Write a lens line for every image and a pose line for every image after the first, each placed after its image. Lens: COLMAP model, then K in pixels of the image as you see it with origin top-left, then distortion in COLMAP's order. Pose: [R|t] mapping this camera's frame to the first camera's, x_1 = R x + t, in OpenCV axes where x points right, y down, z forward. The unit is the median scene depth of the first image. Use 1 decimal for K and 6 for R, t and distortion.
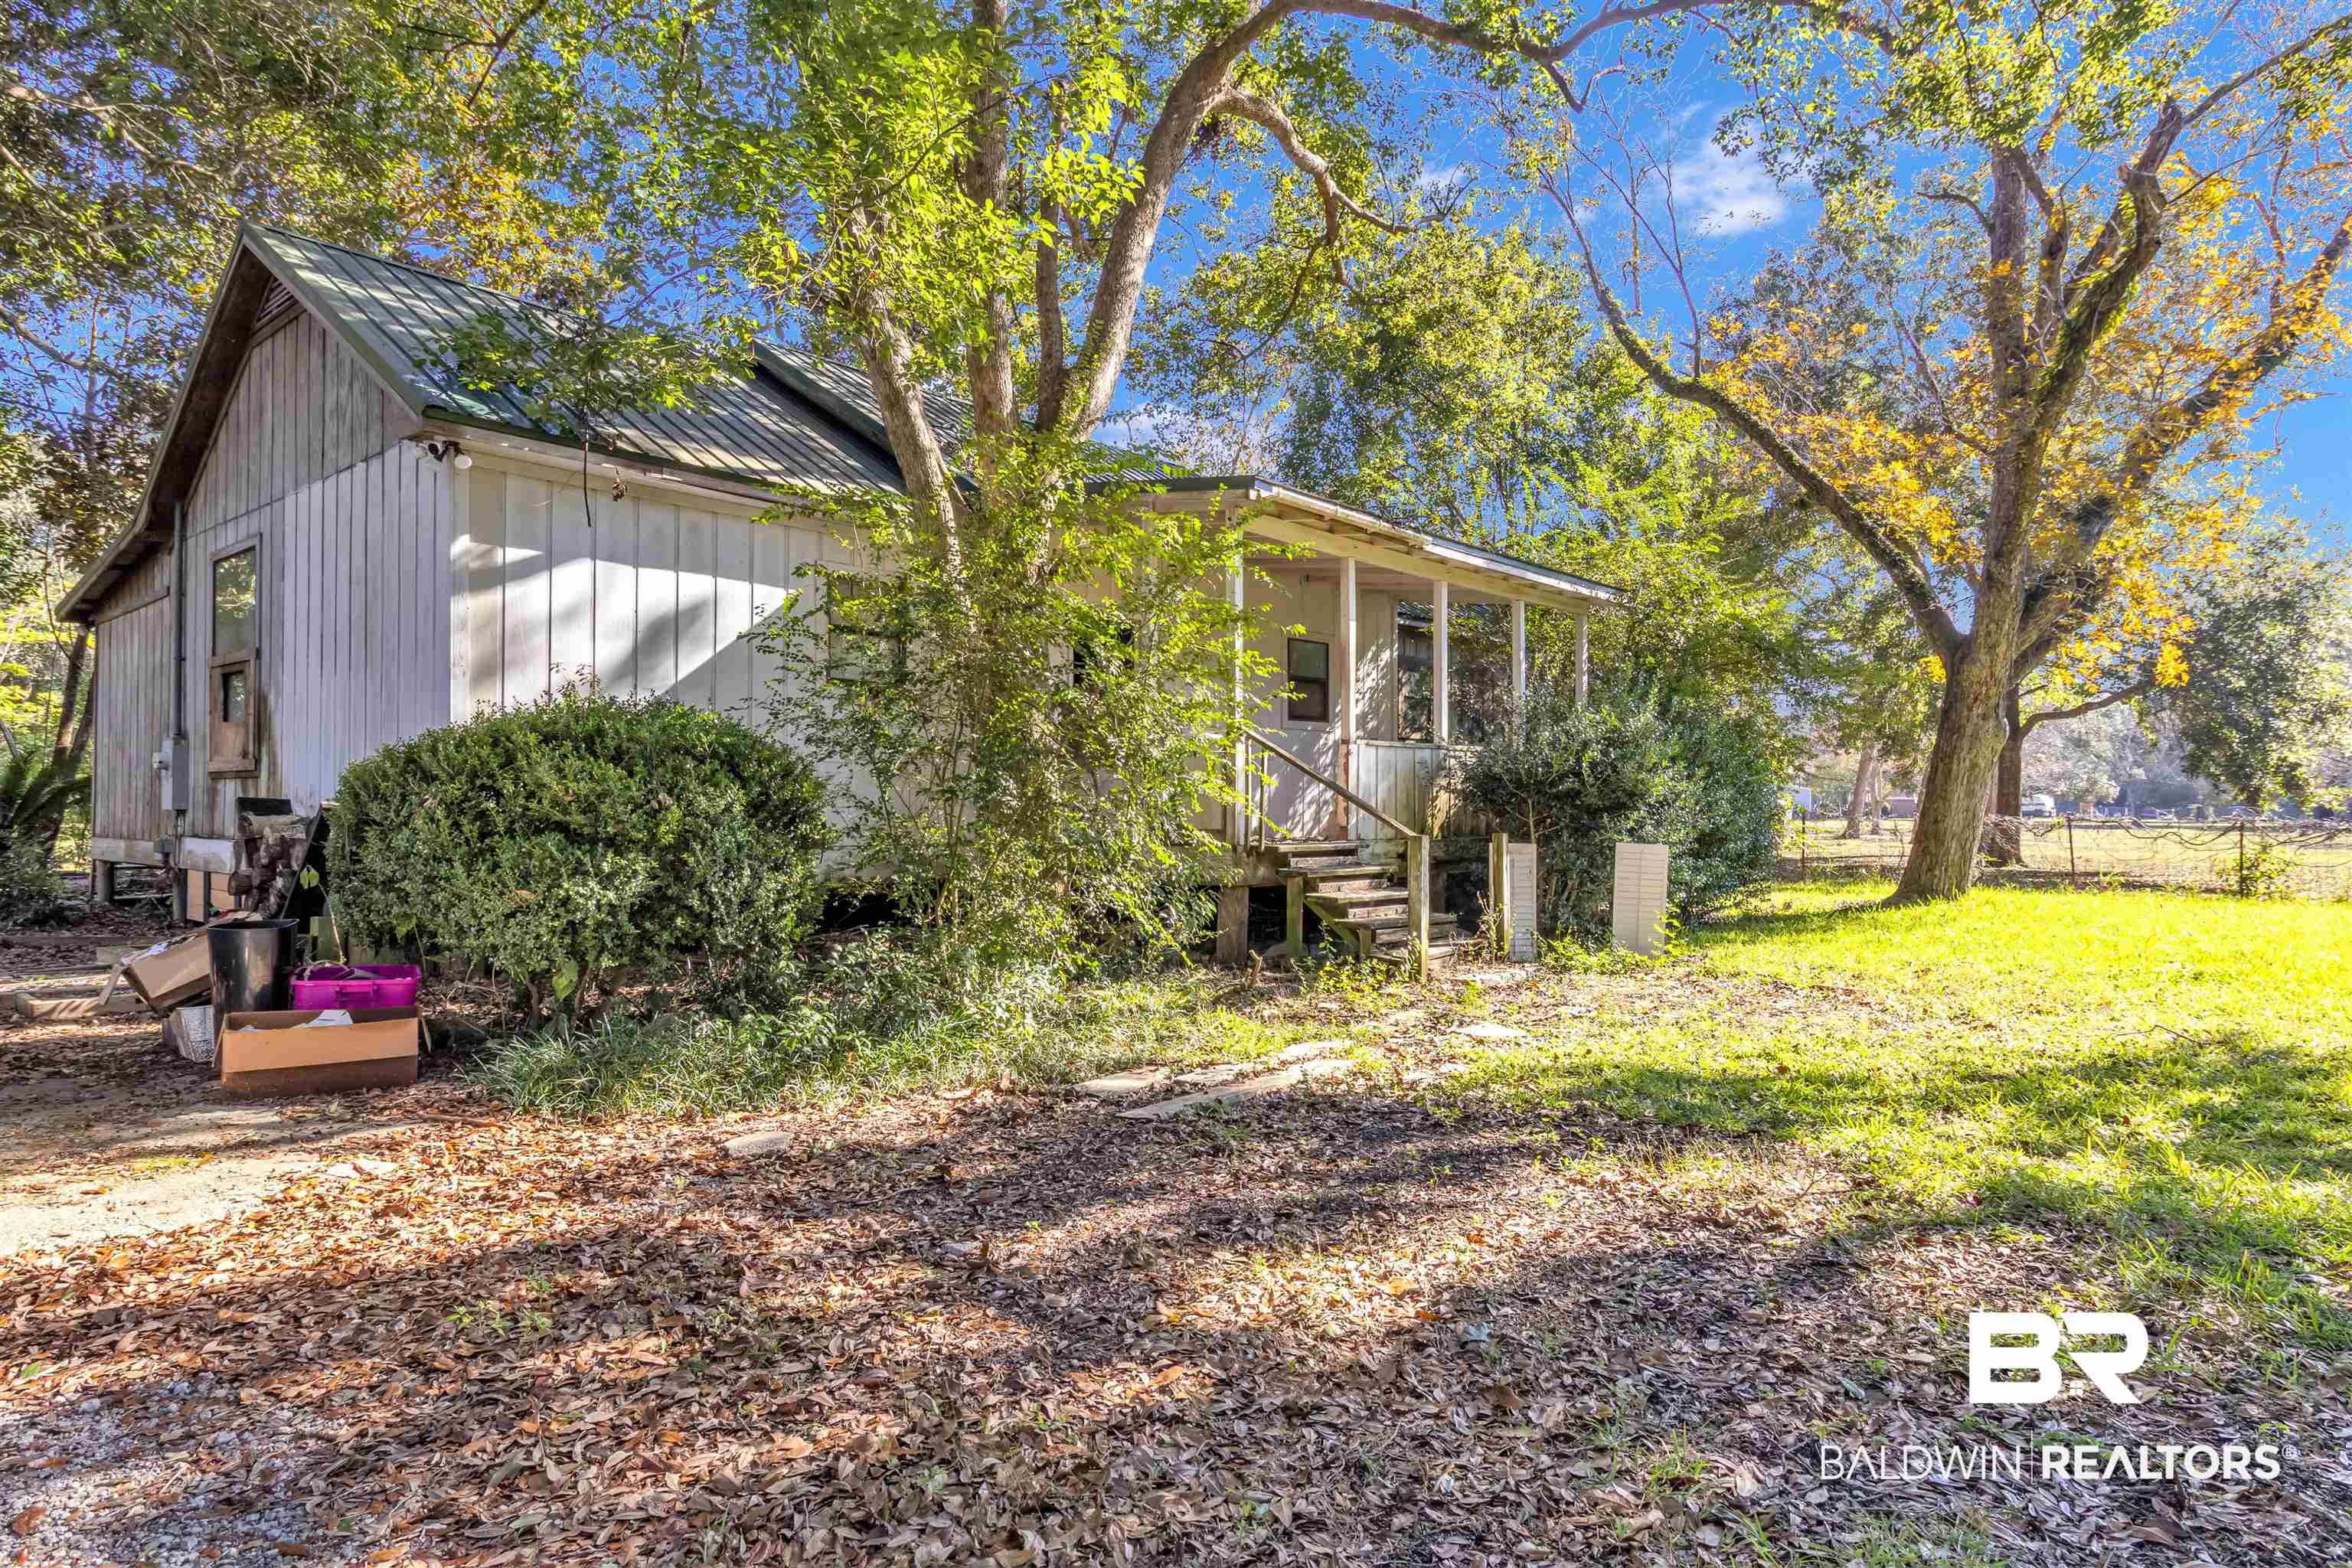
lens RADIAL K [[1313.2, 0, 1176.0], [0, 1313.2, 815.7], [0, 0, 1]] dist [-0.004451, -0.000681]
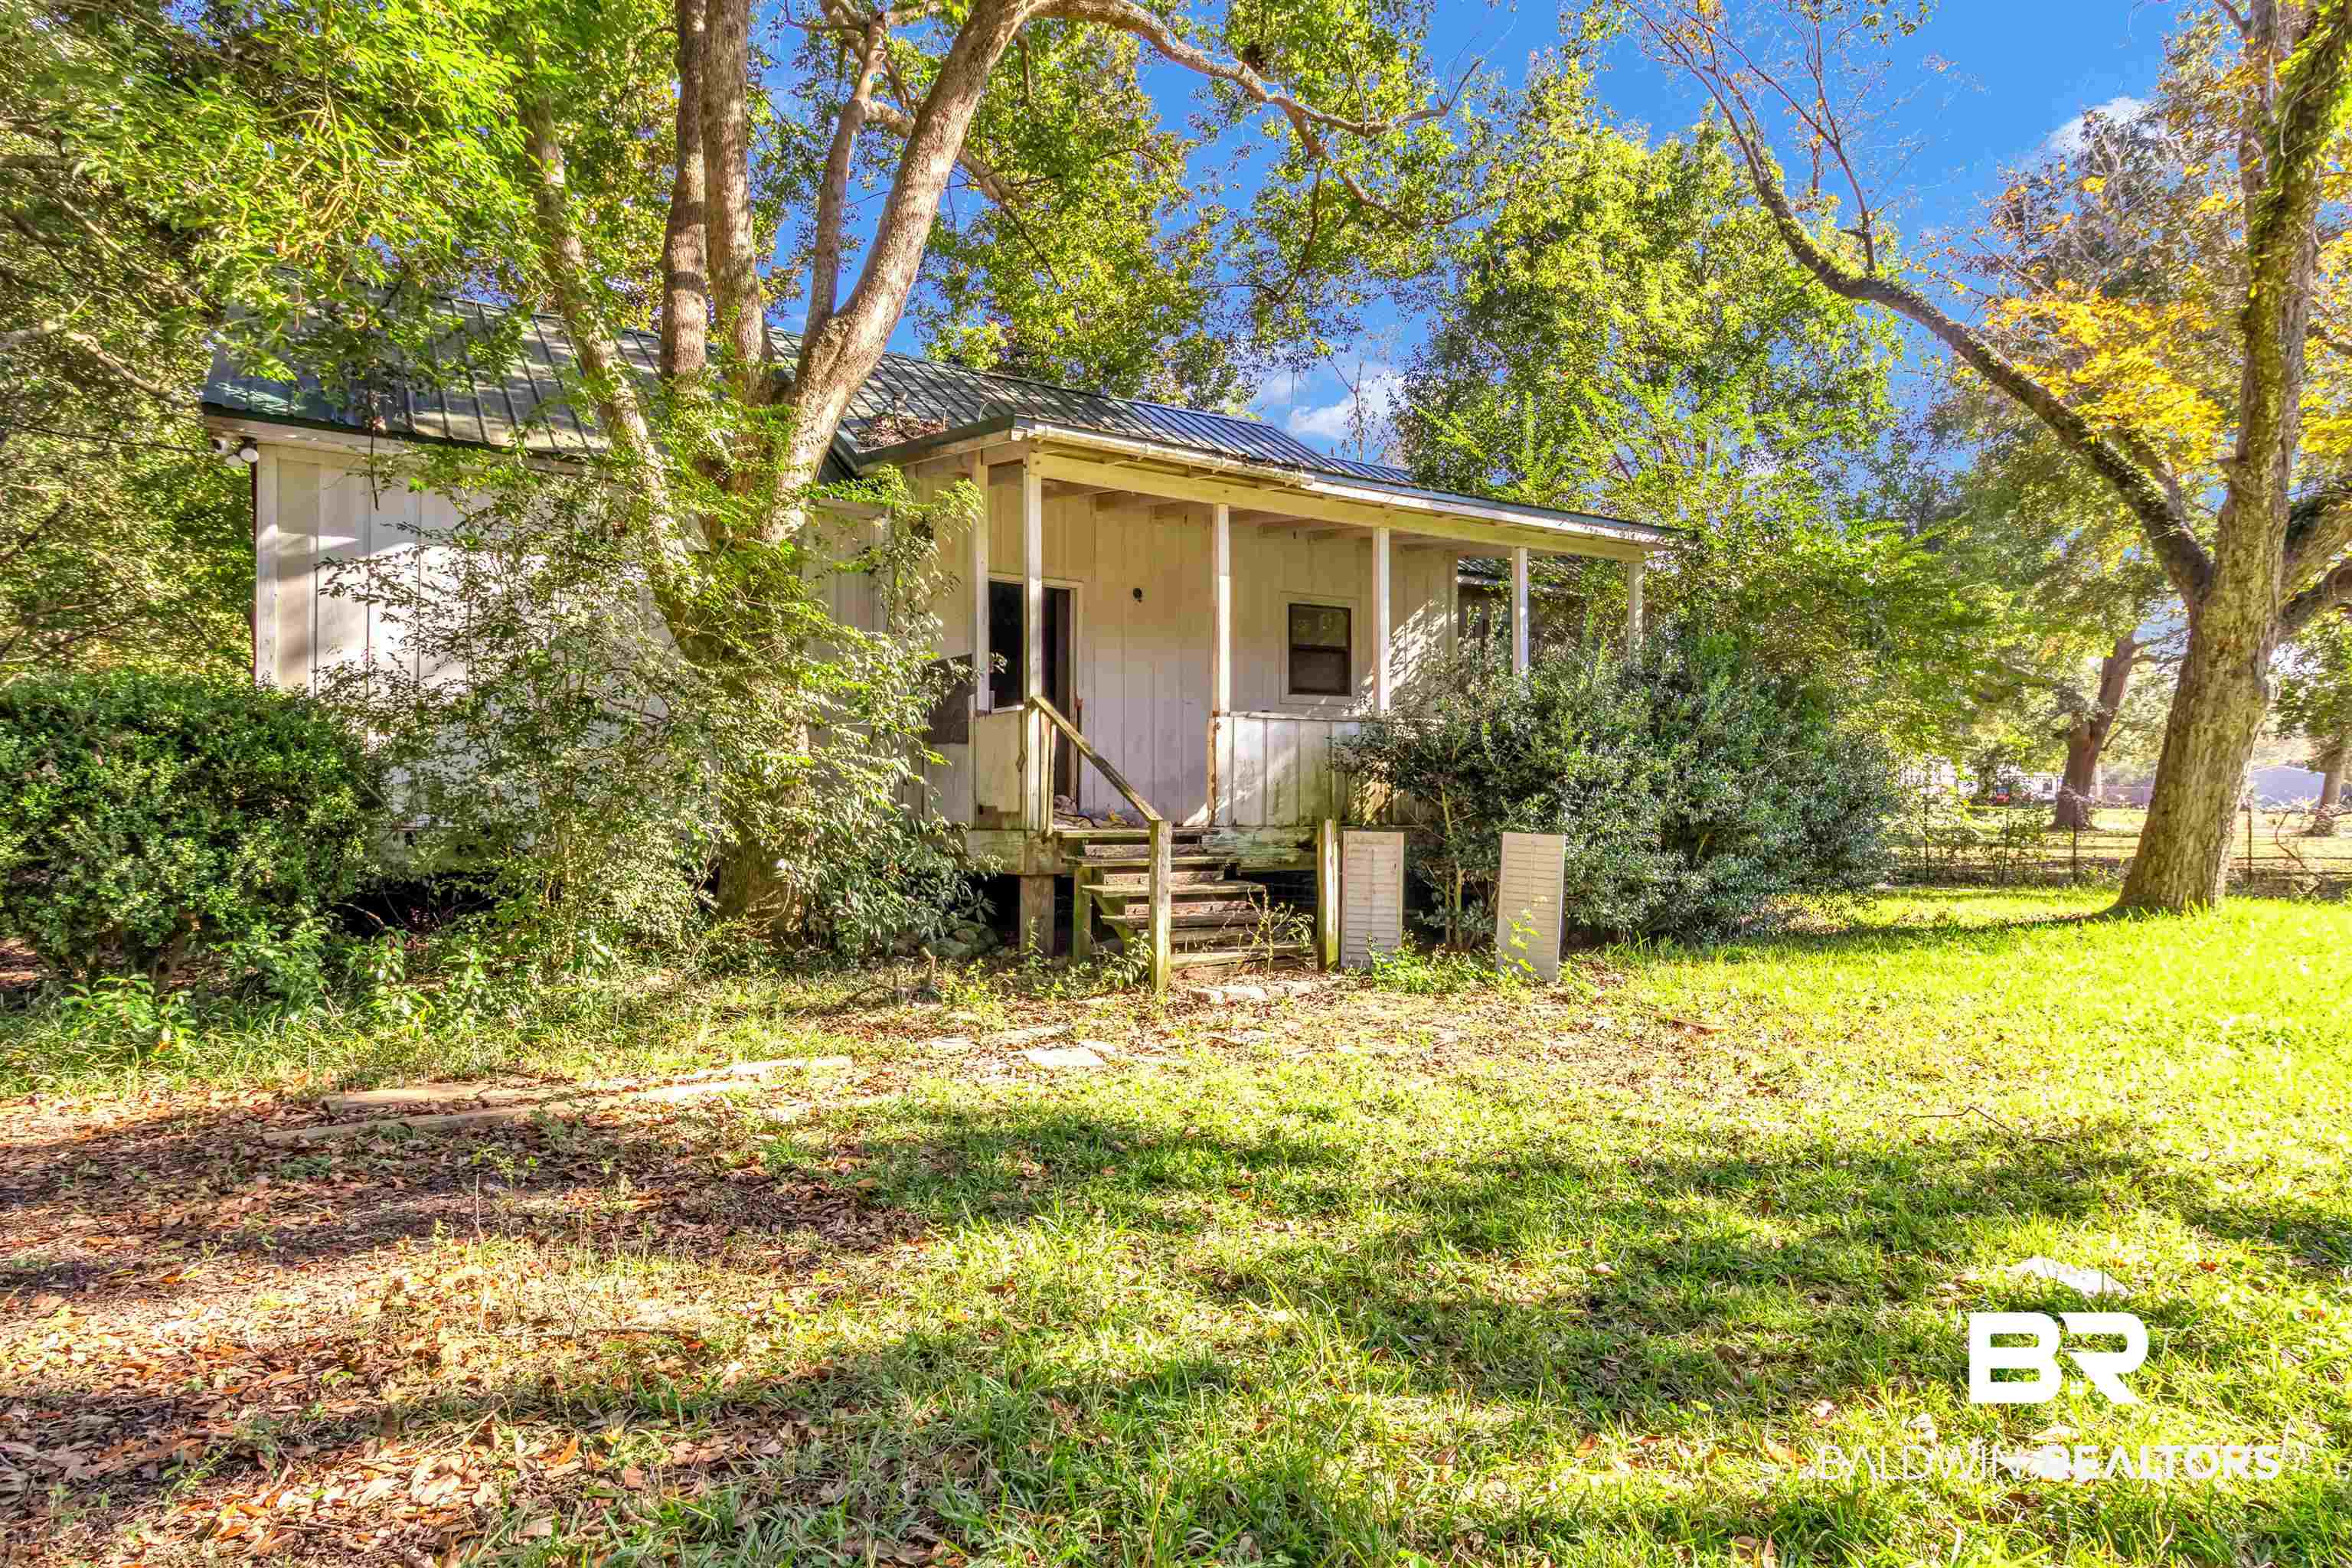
lens RADIAL K [[1318.8, 0, 1176.0], [0, 1318.8, 784.0], [0, 0, 1]] dist [0.001962, 0.000656]
pose [[0.960617, 0.002287, -0.277868, 0.330679], [-0.006168, 0.999895, -0.013094, 0.002024], [0.277809, 0.014292, 0.960530, 0.139787]]
